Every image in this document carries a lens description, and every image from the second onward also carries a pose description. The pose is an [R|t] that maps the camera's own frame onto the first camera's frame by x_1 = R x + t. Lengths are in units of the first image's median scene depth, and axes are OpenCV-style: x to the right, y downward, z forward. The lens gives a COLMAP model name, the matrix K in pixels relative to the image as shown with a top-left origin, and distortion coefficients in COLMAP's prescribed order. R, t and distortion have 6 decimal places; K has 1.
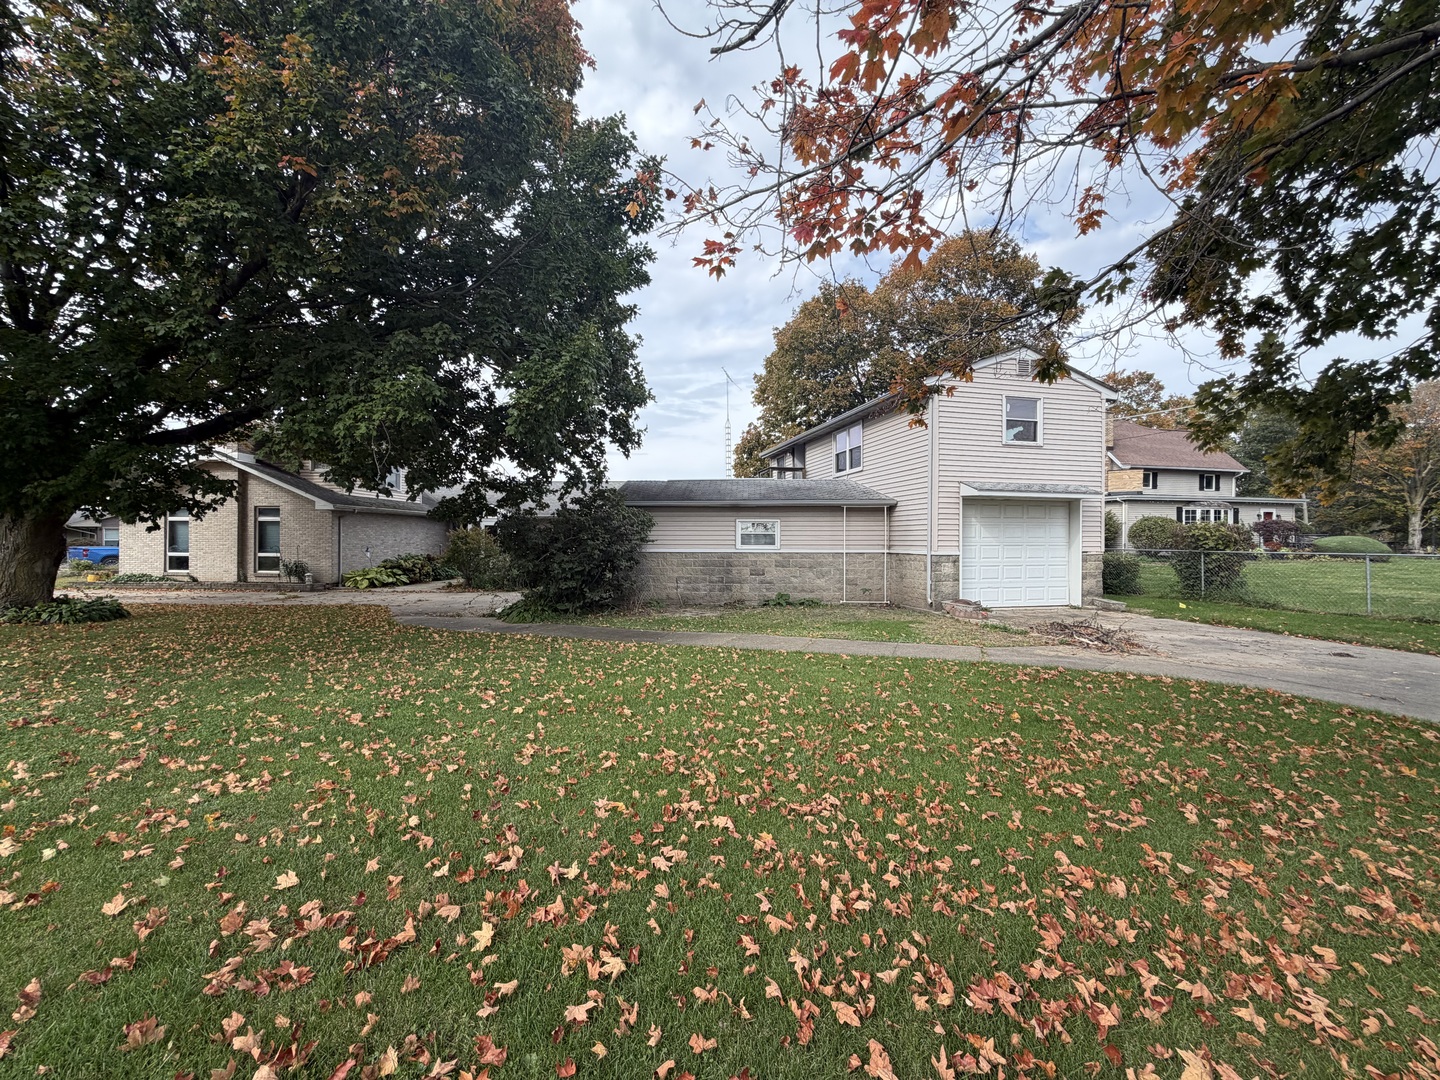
lens RADIAL K [[572.5, 0, 717.1], [0, 572.5, 541.1], [0, 0, 1]] dist [0.001156, -0.000501]
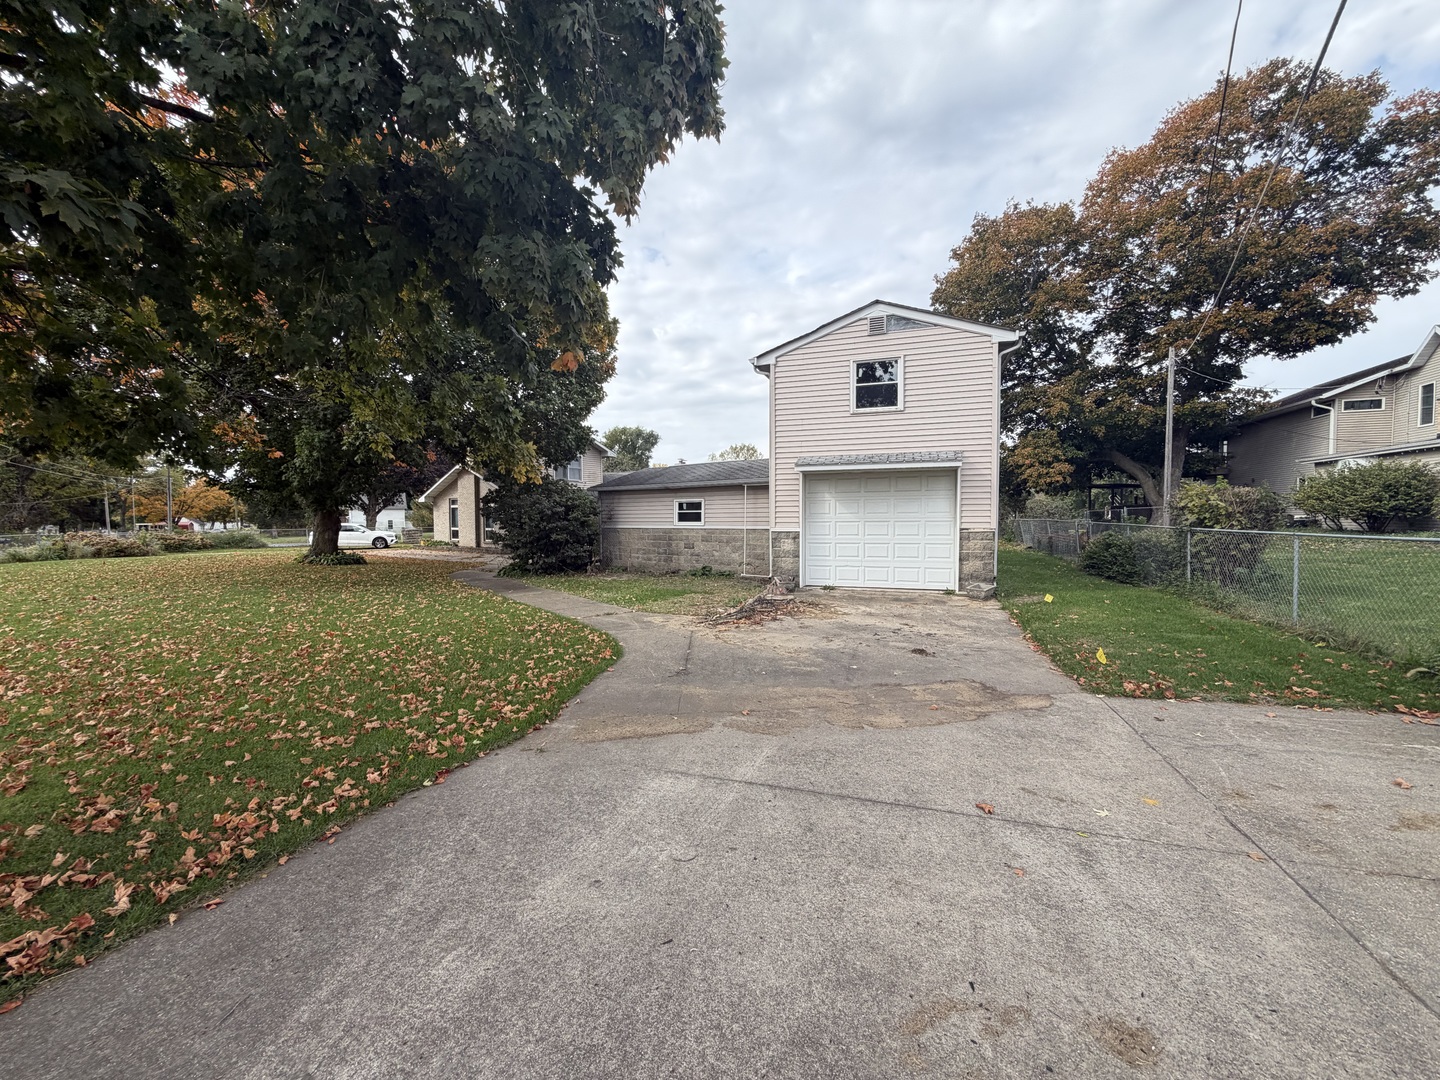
lens RADIAL K [[572.5, 0, 717.1], [0, 572.5, 541.1], [0, 0, 1]] dist [0.001156, -0.000501]
pose [[0.839000, 0.014773, -0.543931, 0.759640], [0.007148, 0.999246, 0.038165, 0.001918], [0.544085, -0.035909, 0.838261, 0.080746]]
